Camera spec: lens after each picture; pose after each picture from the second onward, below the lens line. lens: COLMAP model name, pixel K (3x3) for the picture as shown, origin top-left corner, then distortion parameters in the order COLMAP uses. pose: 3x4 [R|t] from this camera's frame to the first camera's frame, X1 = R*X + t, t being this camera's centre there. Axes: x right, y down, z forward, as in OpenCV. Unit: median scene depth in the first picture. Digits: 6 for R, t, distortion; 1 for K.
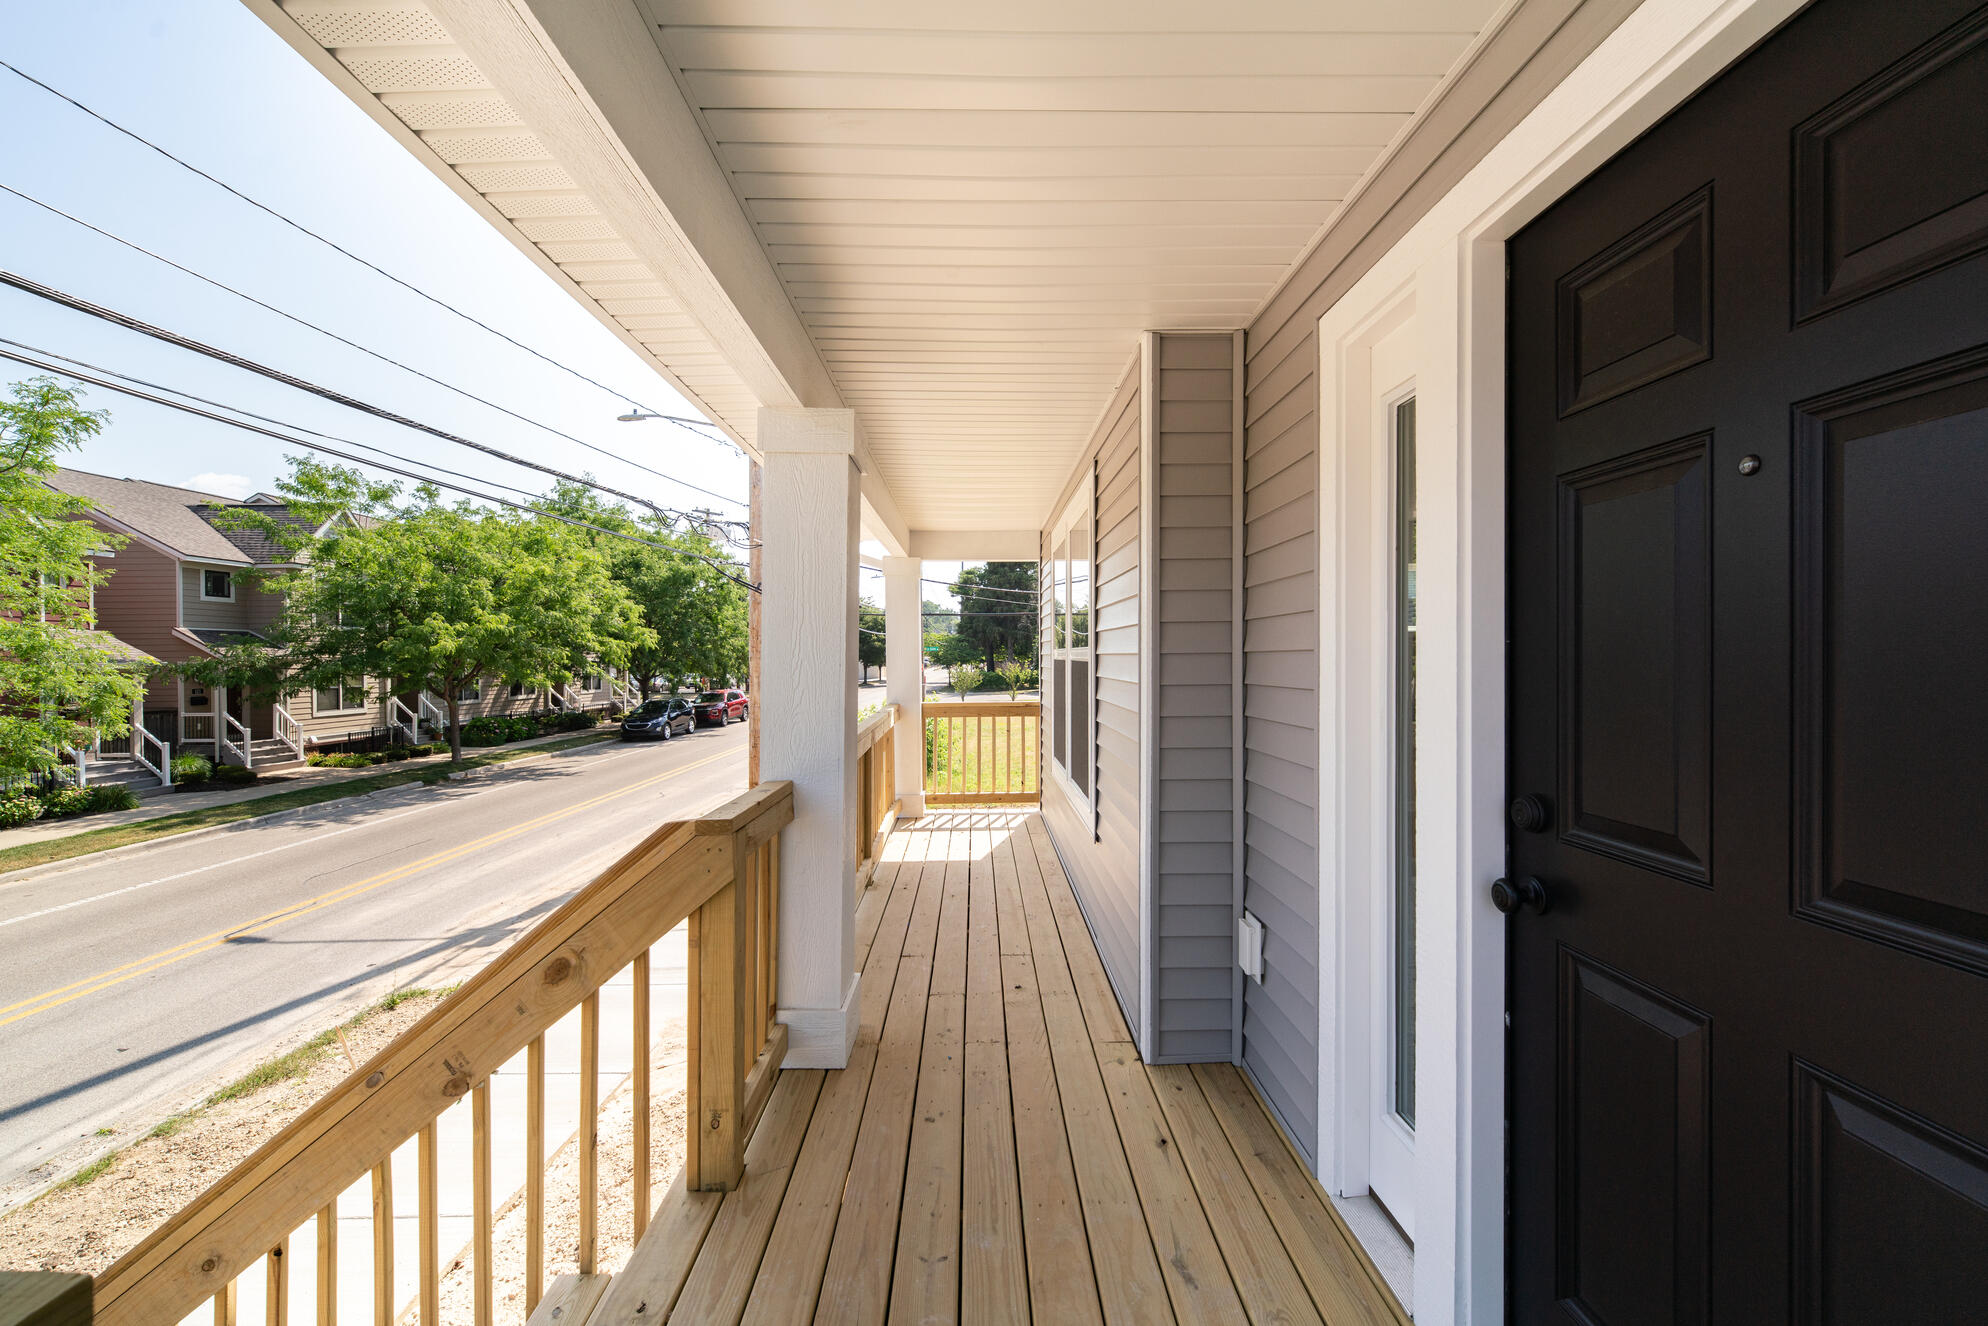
lens RADIAL K [[807.7, 0, 988.3], [0, 807.7, 663.3], [0, 0, 1]] dist [-0.000843, 0.000020]
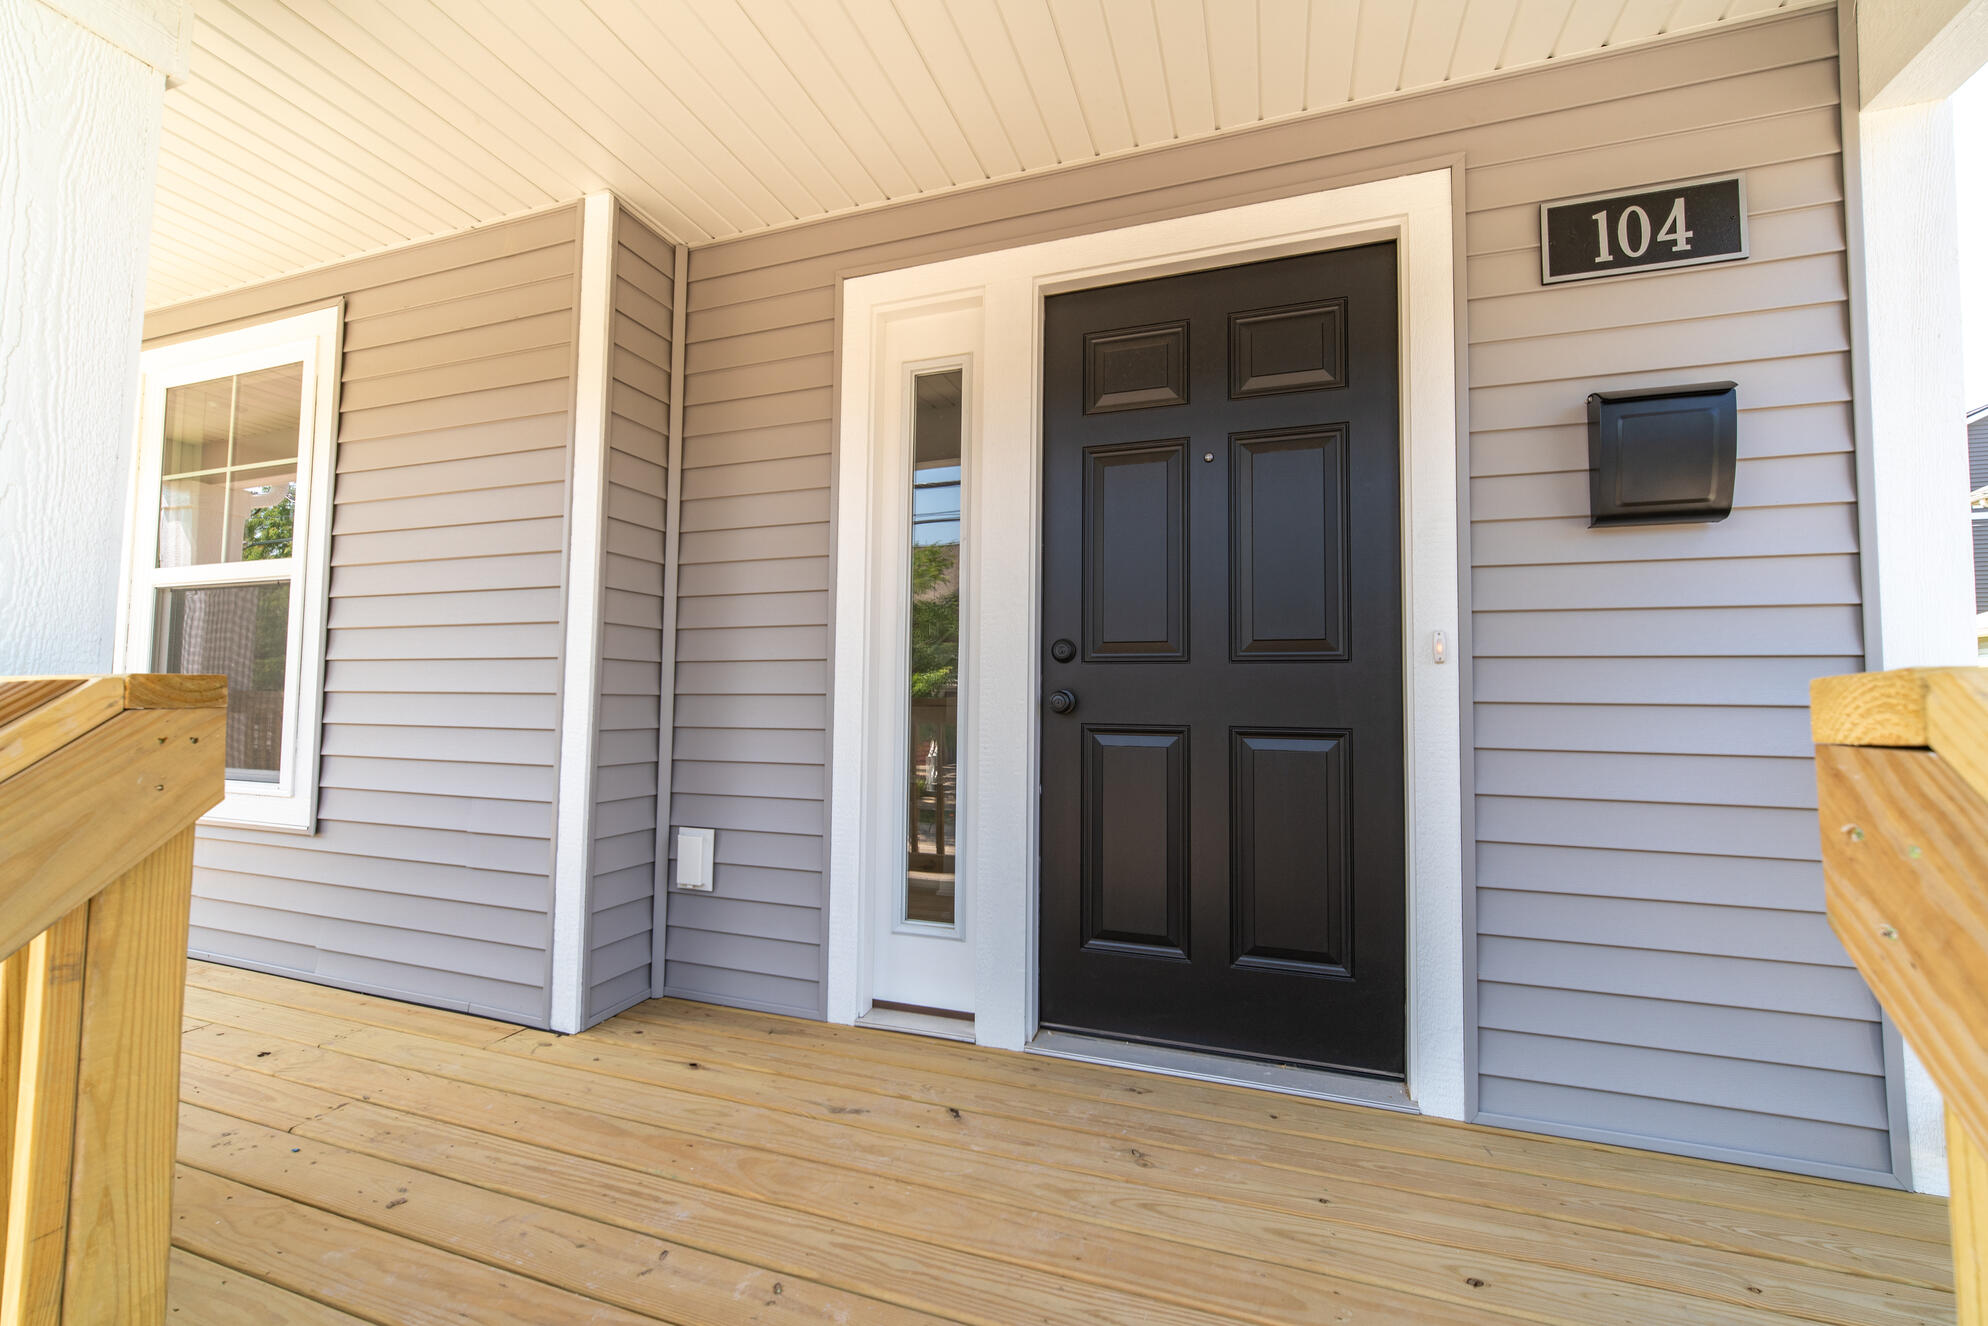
lens RADIAL K [[807.7, 0, 980.0], [0, 807.7, 658.0], [0, 0, 1]] dist [-0.000843, 0.000020]
pose [[0.352200, 0.063430, 0.933773, -0.547173], [-0.008786, 0.997881, -0.064471, 0.187595], [-0.935883, 0.014503, 0.352011, 0.366237]]
